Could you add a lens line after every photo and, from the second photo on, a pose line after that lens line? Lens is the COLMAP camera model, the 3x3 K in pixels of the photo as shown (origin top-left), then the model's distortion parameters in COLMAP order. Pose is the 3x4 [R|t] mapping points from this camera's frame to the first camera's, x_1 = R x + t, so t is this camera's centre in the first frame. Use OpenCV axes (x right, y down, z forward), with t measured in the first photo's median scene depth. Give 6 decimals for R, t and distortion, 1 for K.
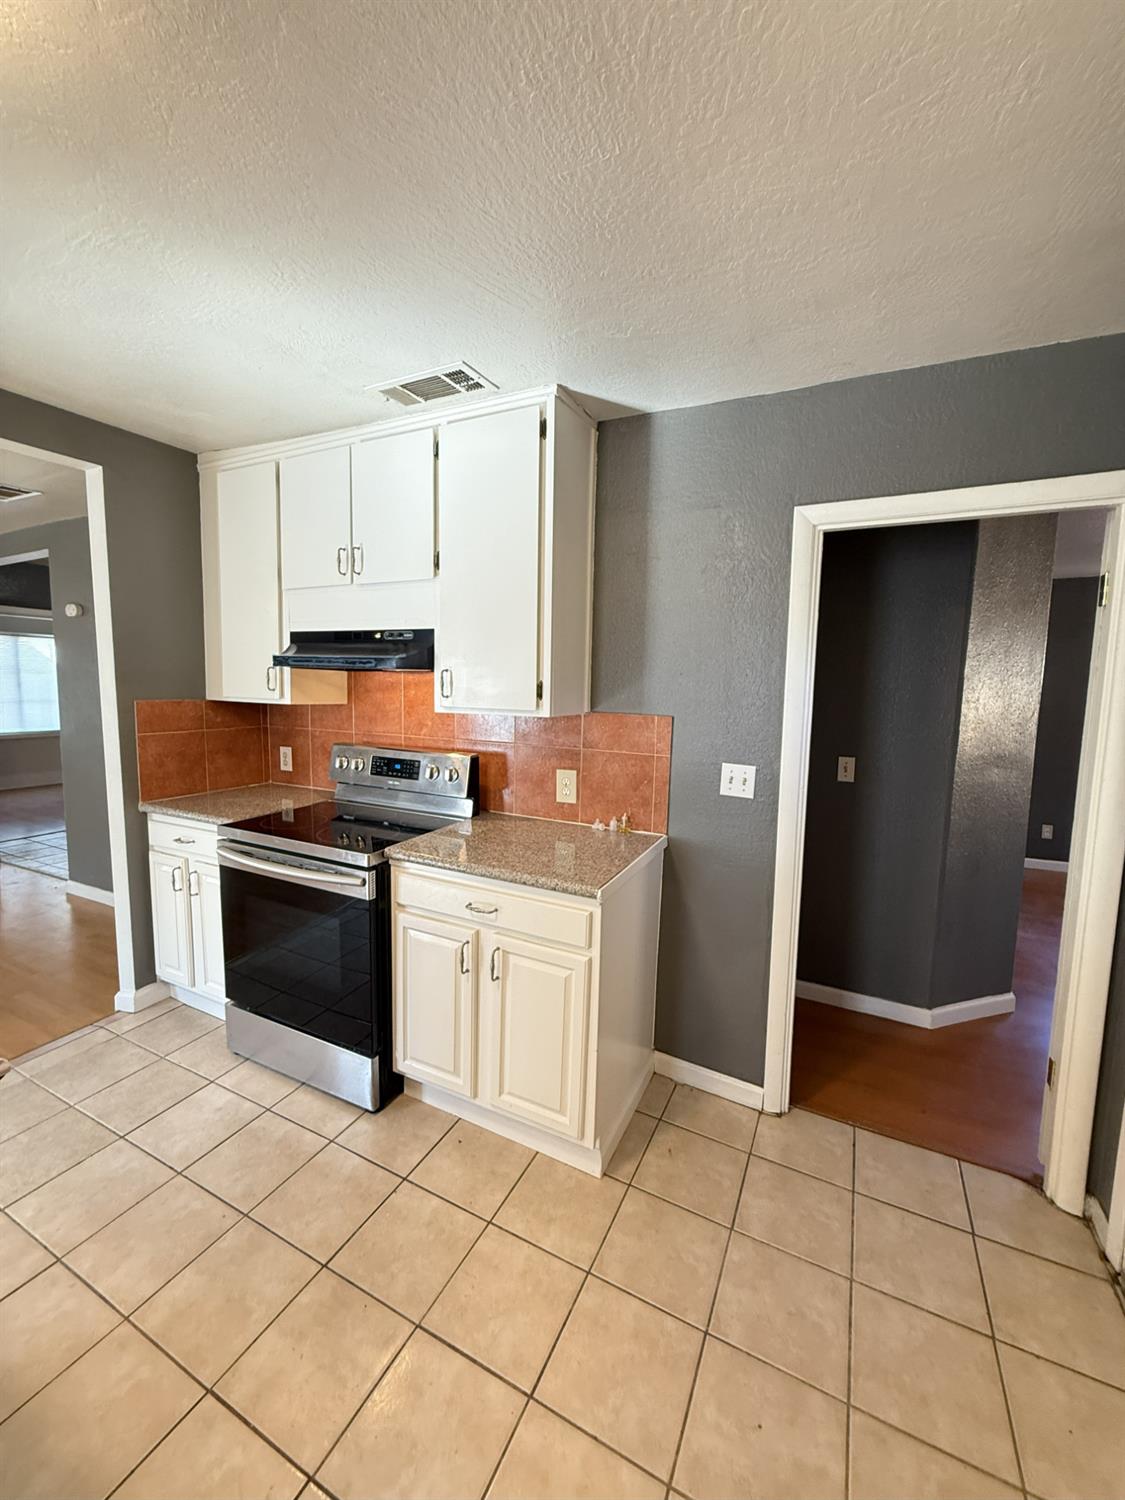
lens RADIAL K [[599.2, 0, 563.2], [0, 599.2, 750.0], [0, 0, 1]] dist [0.000039, 0.000079]
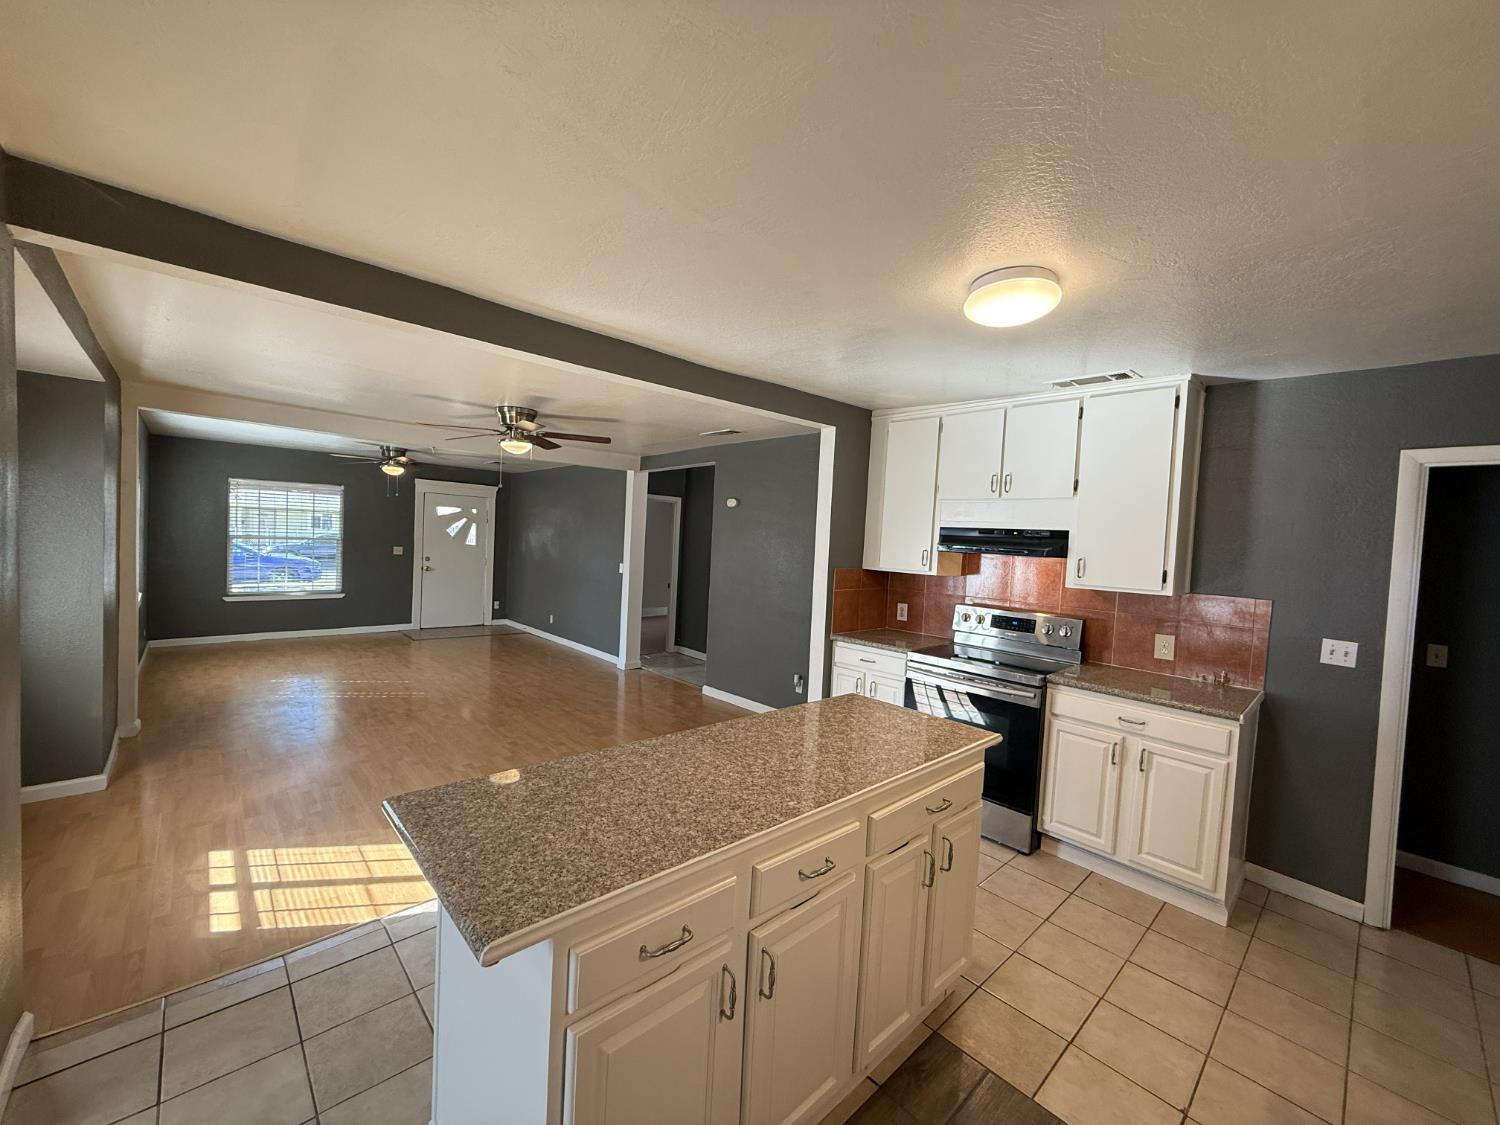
lens RADIAL K [[599.2, 0, 749.7], [0, 599.2, 564.4], [0, 0, 1]] dist [0.000039, 0.000079]
pose [[0.936117, 0.041313, -0.349254, -0.451789], [-0.070105, 0.995067, -0.070196, 0.040290], [0.344631, 0.090196, 0.934395, -0.660524]]
